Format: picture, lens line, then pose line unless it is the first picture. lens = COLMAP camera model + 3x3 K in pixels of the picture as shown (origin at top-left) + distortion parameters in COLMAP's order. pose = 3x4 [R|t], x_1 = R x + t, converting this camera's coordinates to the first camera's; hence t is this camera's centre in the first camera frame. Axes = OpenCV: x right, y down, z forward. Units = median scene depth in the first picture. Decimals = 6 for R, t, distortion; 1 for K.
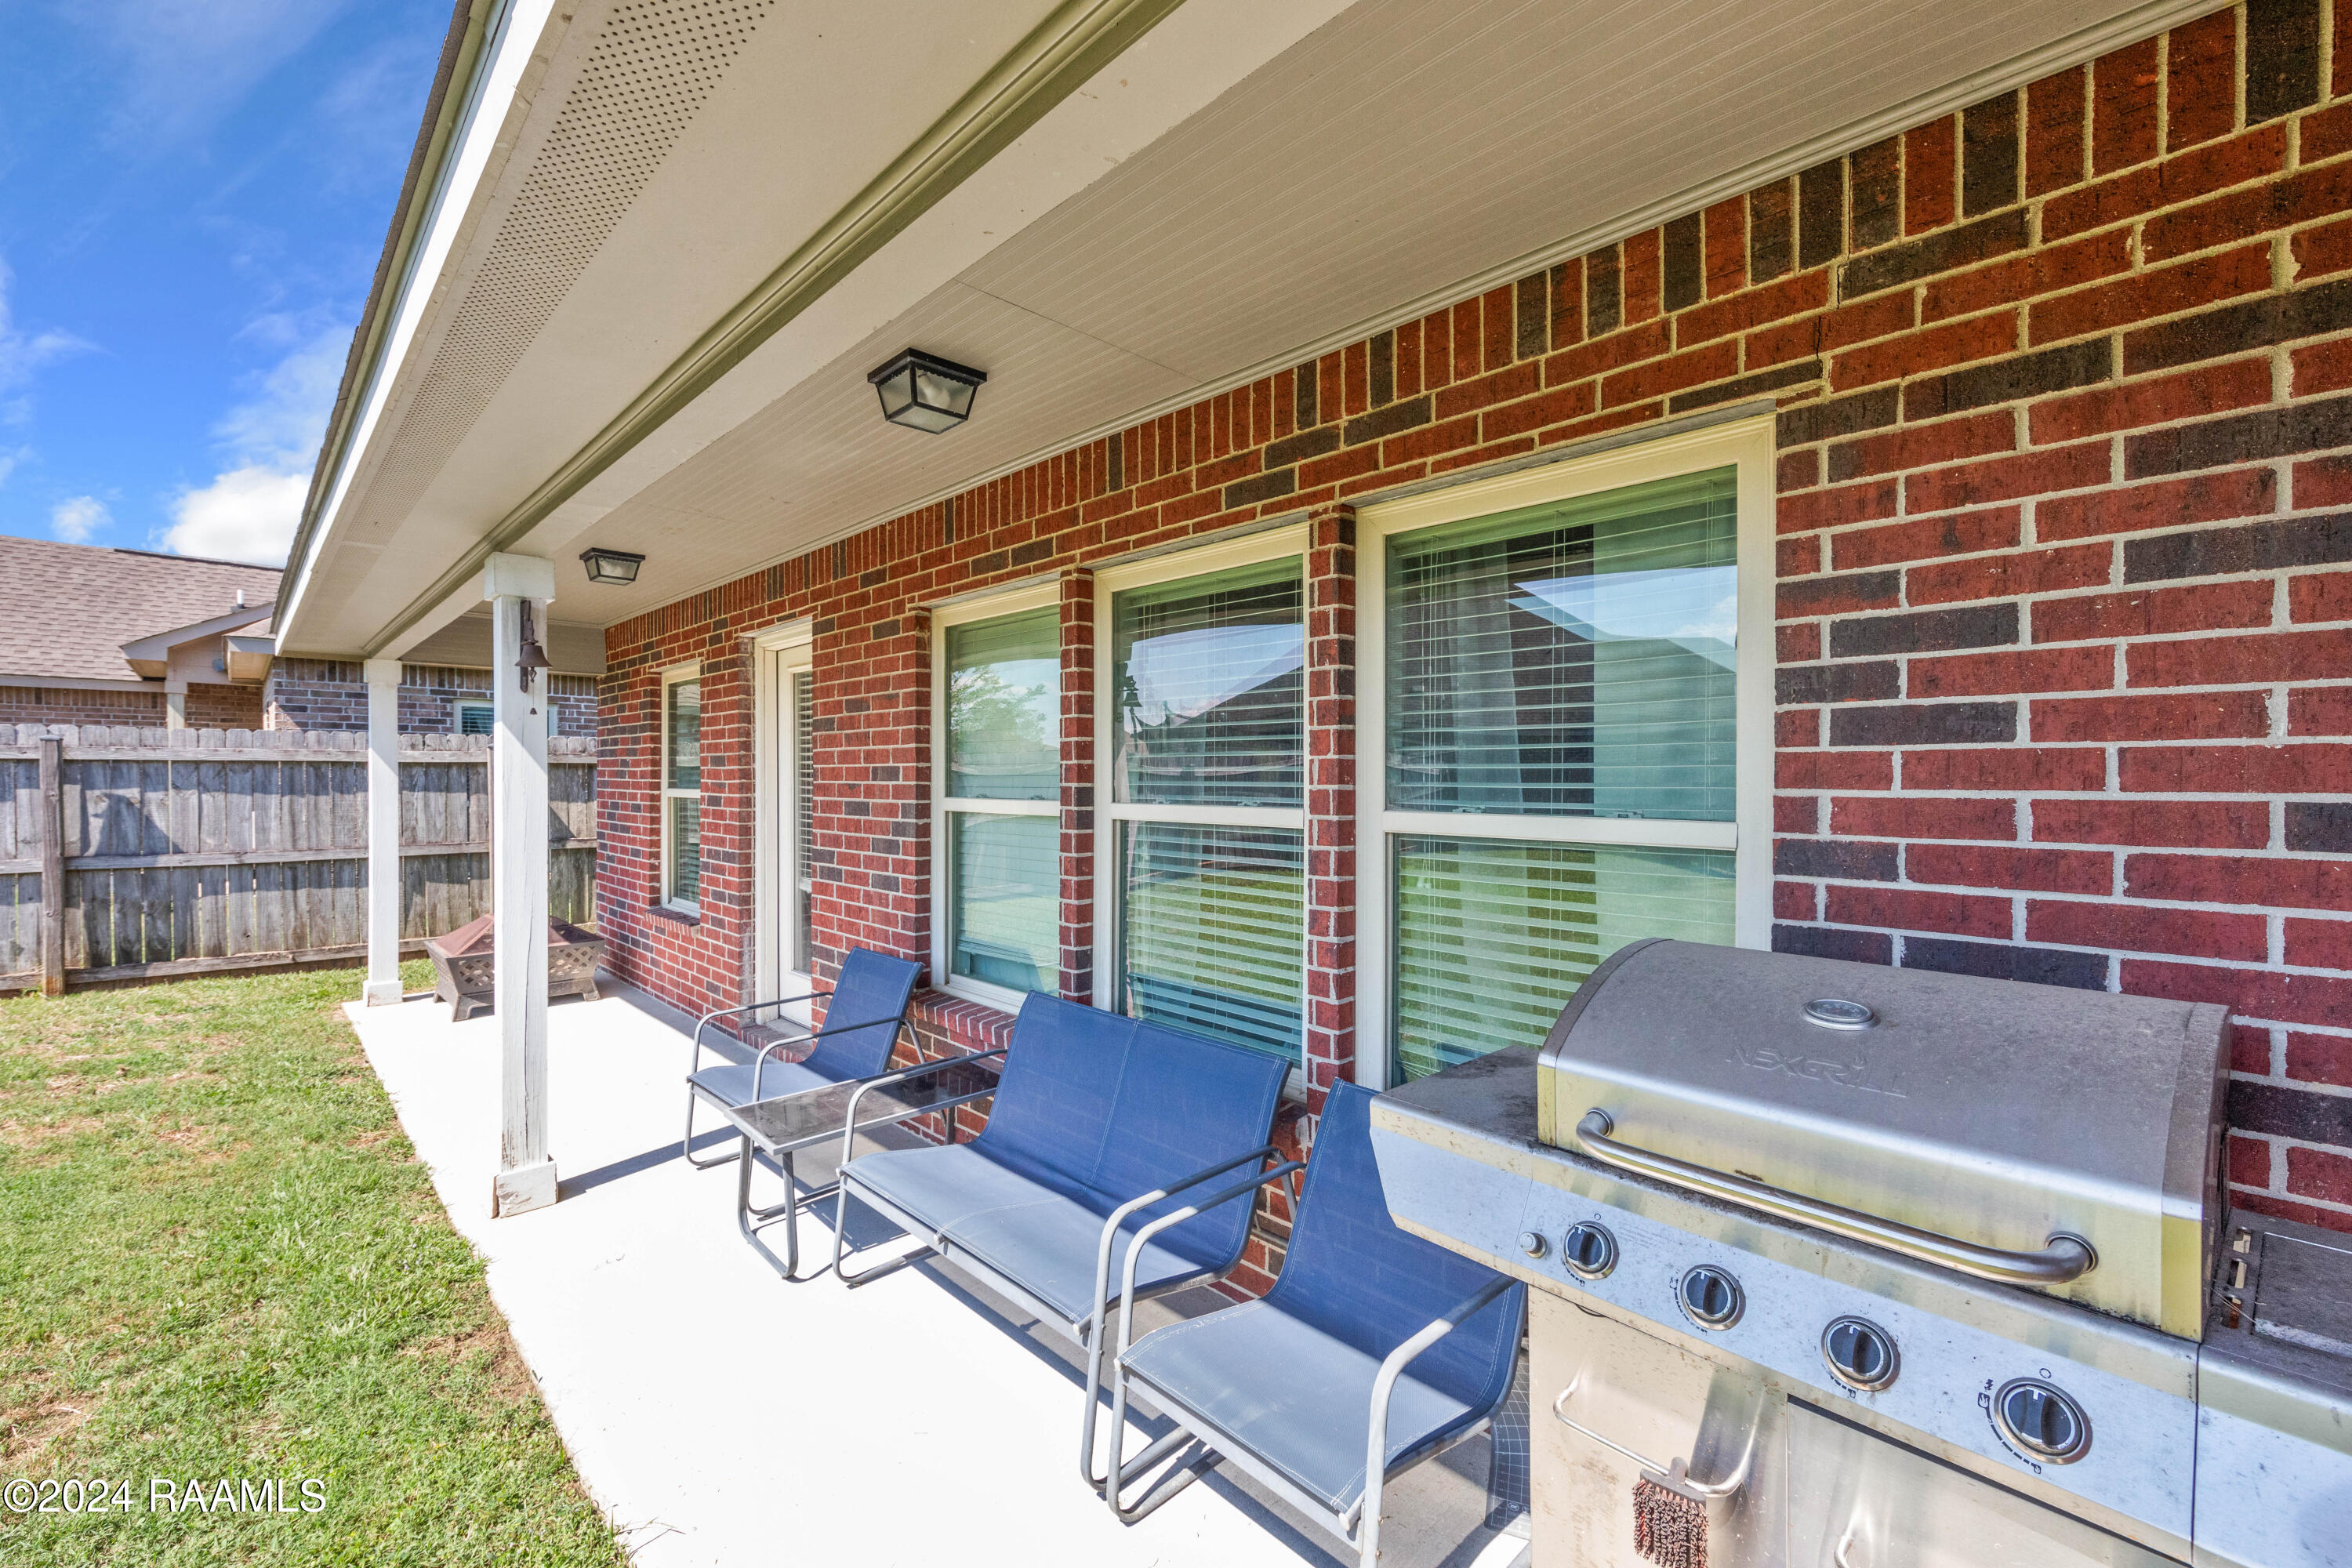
lens RADIAL K [[979.0, 0, 1165.5], [0, 979.0, 764.8], [0, 0, 1]] dist [0.004938, 0.000209]
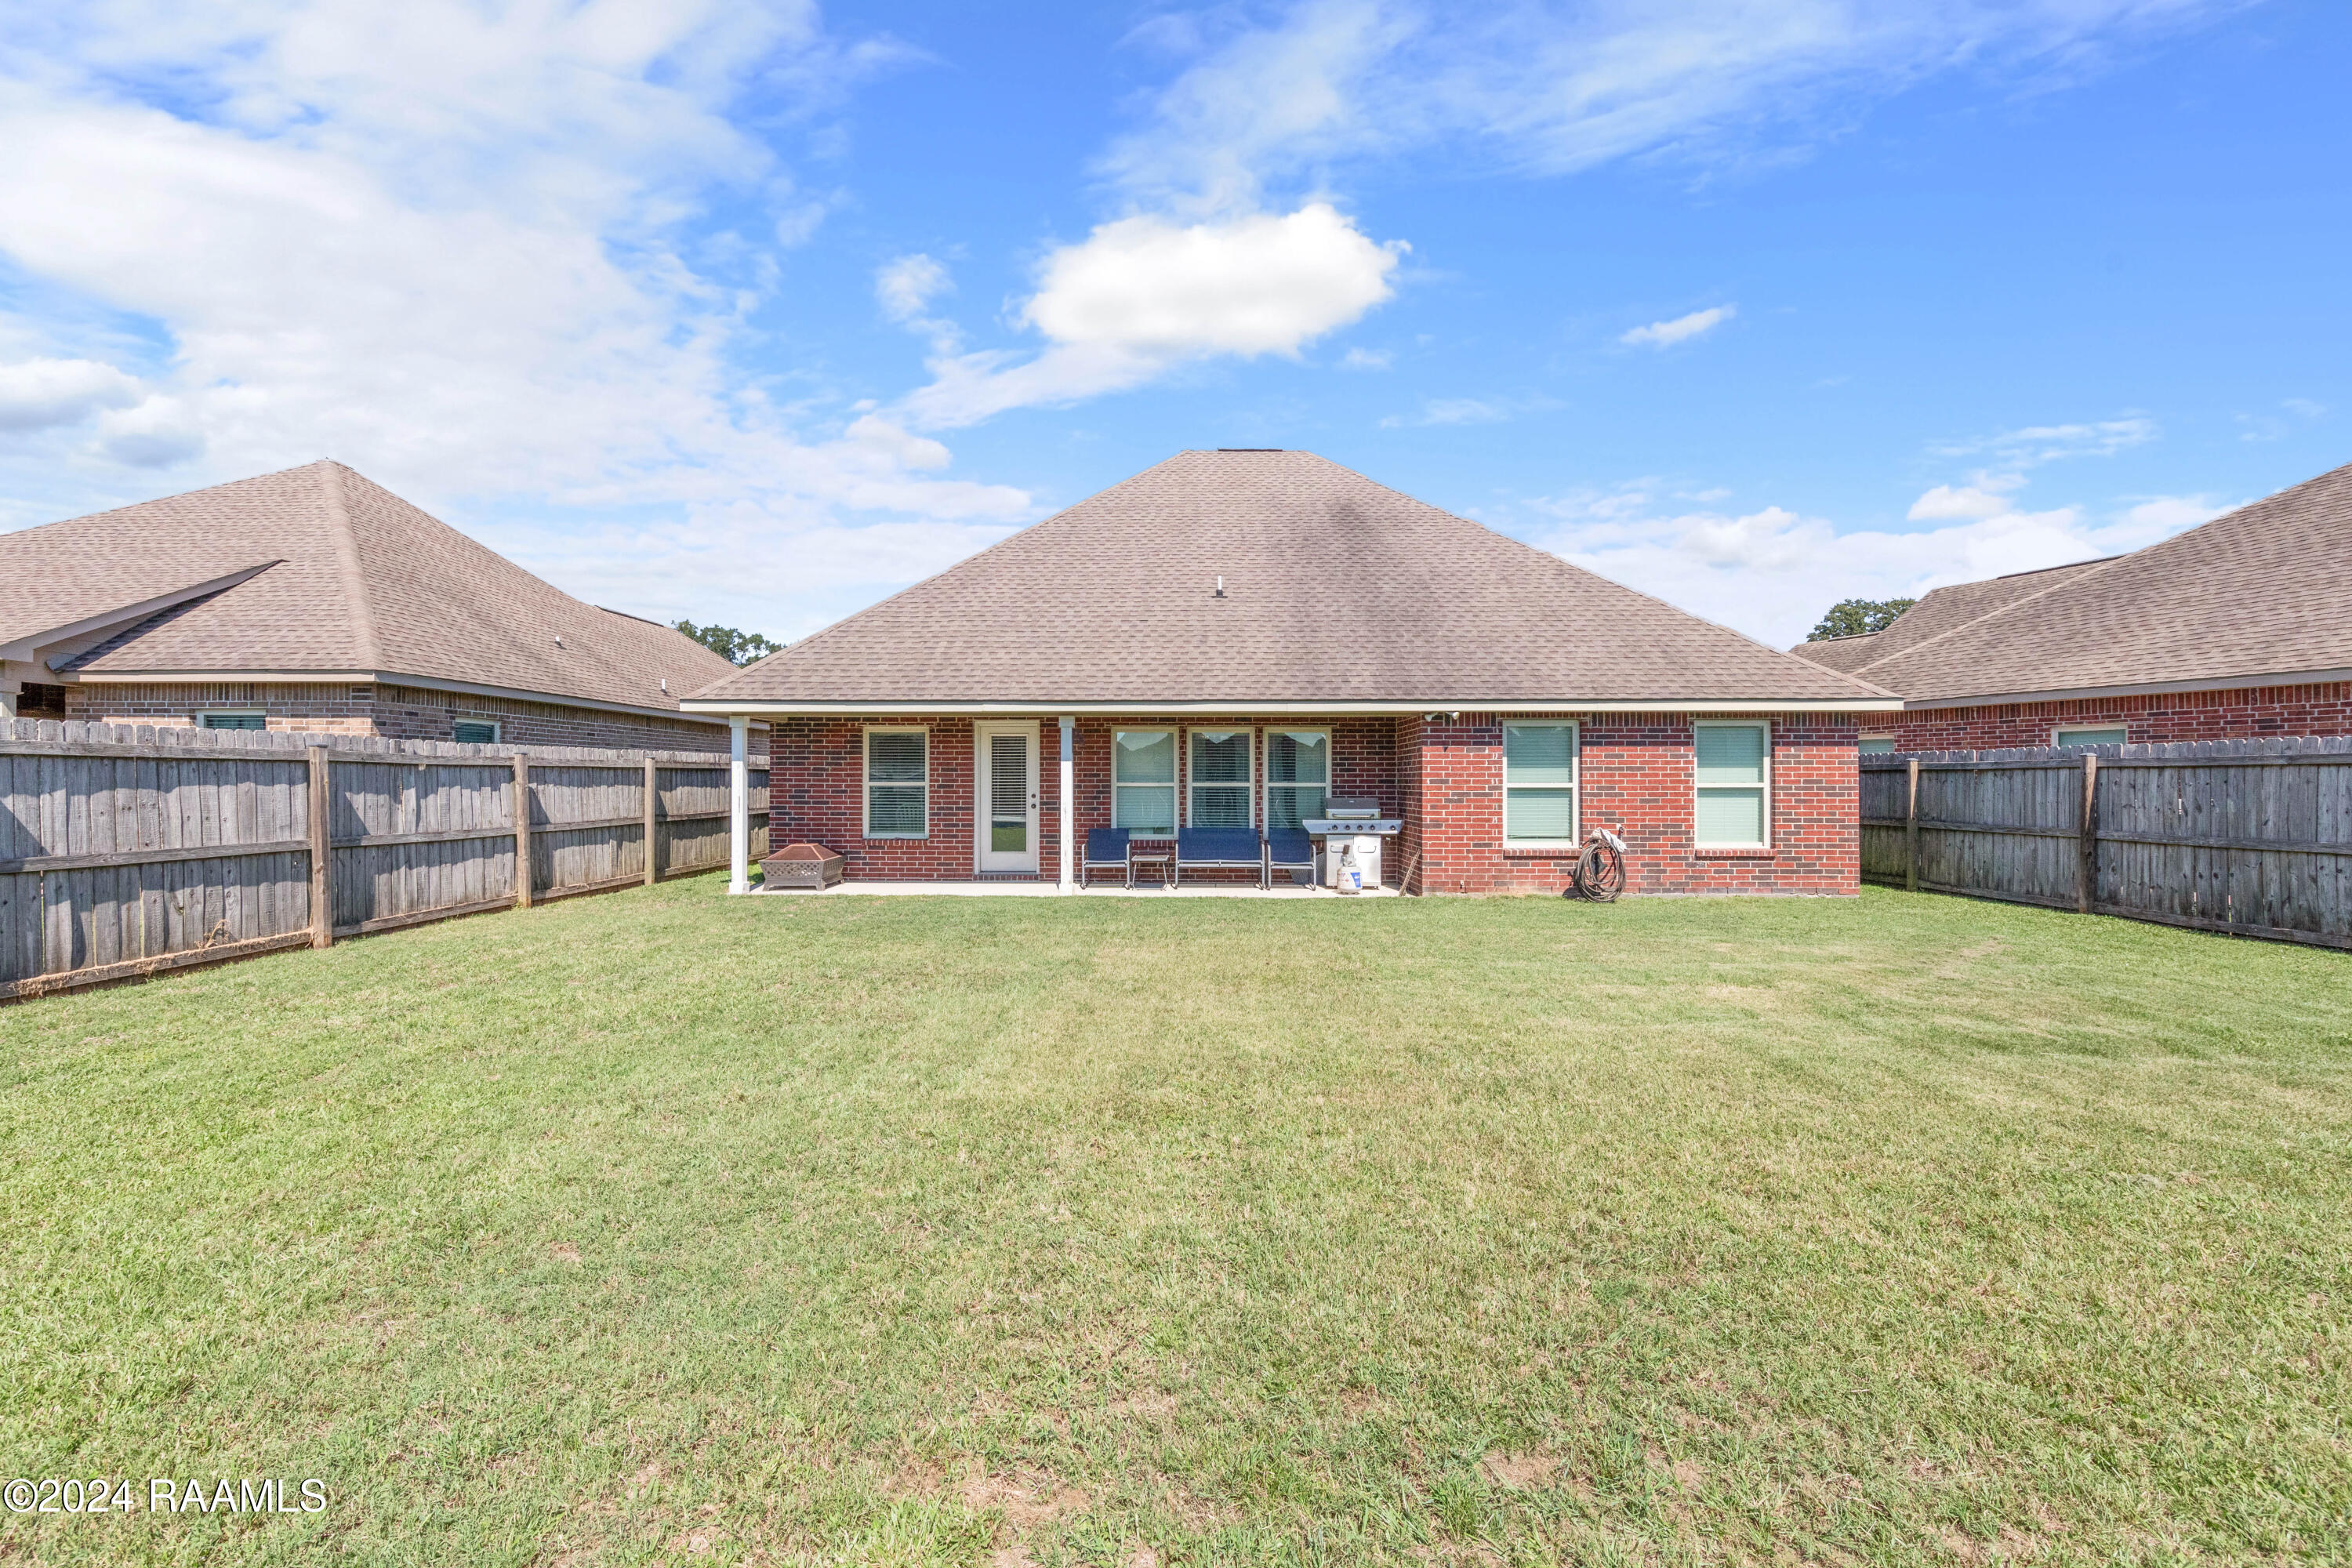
lens RADIAL K [[979.0, 0, 1165.5], [0, 979.0, 764.8], [0, 0, 1]] dist [0.004938, 0.000209]
pose [[0.713346, 0.006551, 0.700782, -1.479553], [-0.008745, 0.999962, -0.000446, -0.015698], [-0.700758, -0.005811, 0.713376, -0.921075]]
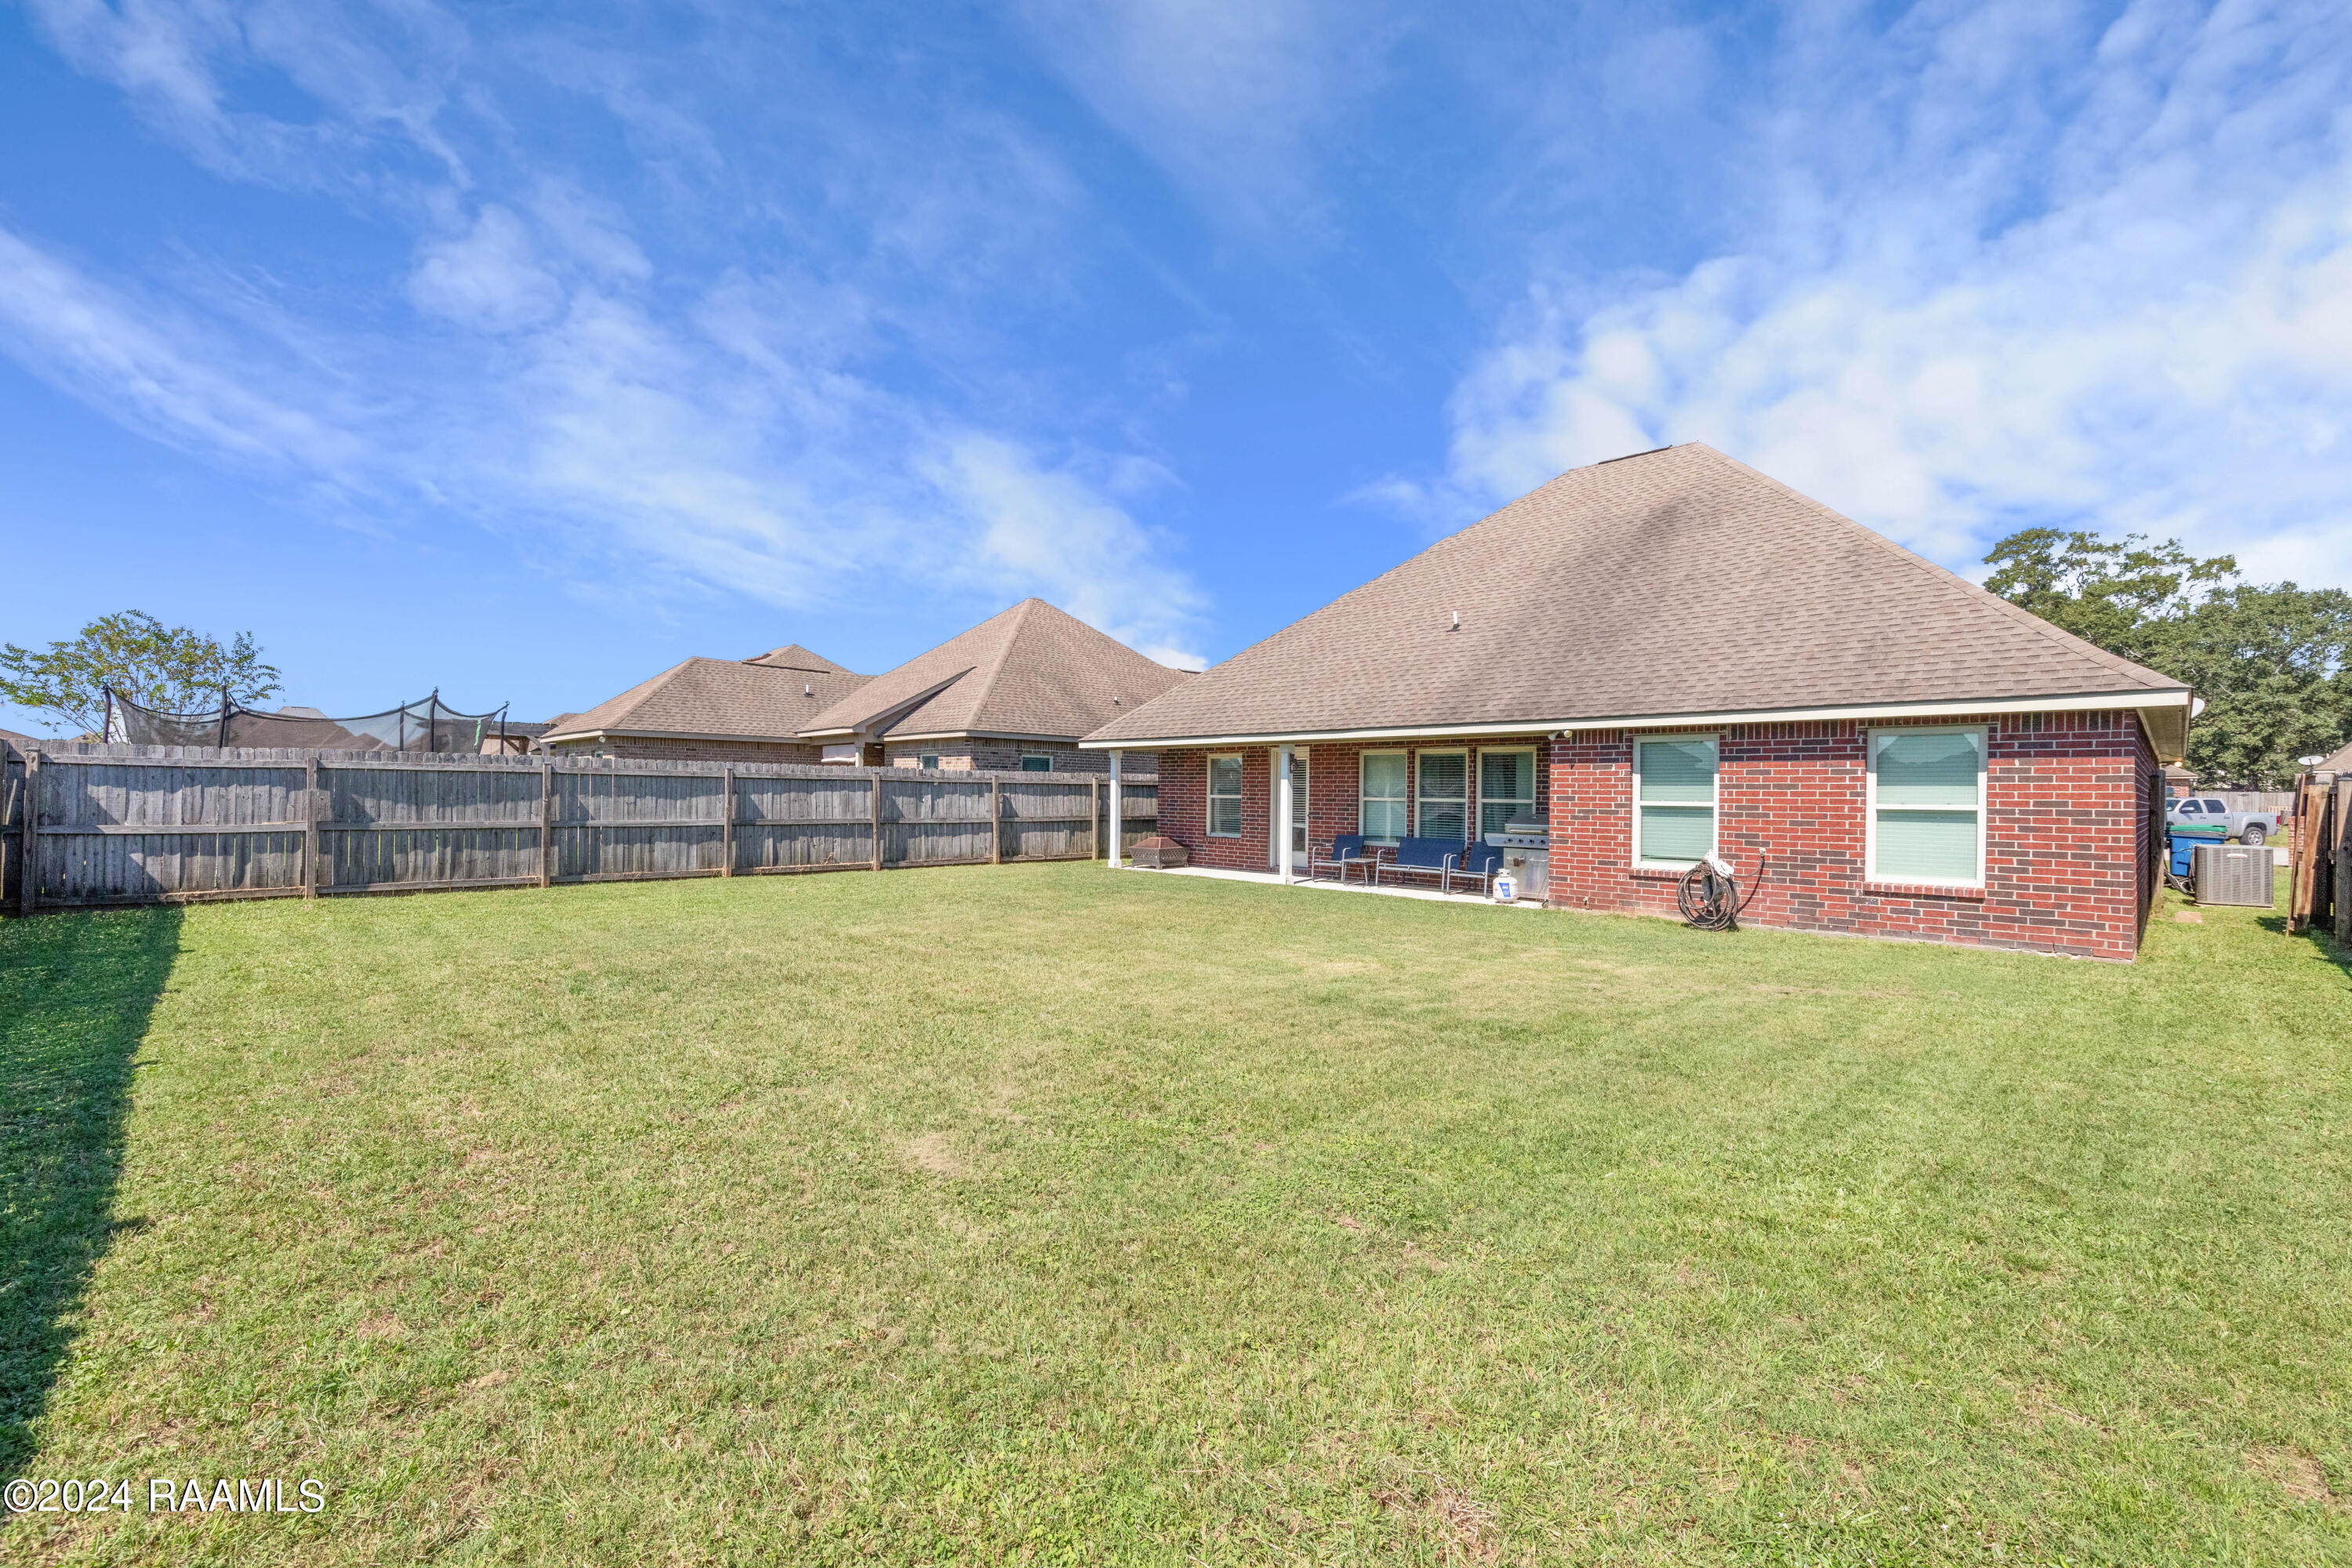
lens RADIAL K [[982.3, 0, 1144.7], [0, 982.3, 781.5], [0, 0, 1]] dist [0.001261, 0.000052]
pose [[0.999883, 0.006368, -0.013880, -0.637612], [-0.006303, 0.999969, 0.004721, -0.025640], [0.013909, -0.004633, 0.999893, -1.832401]]
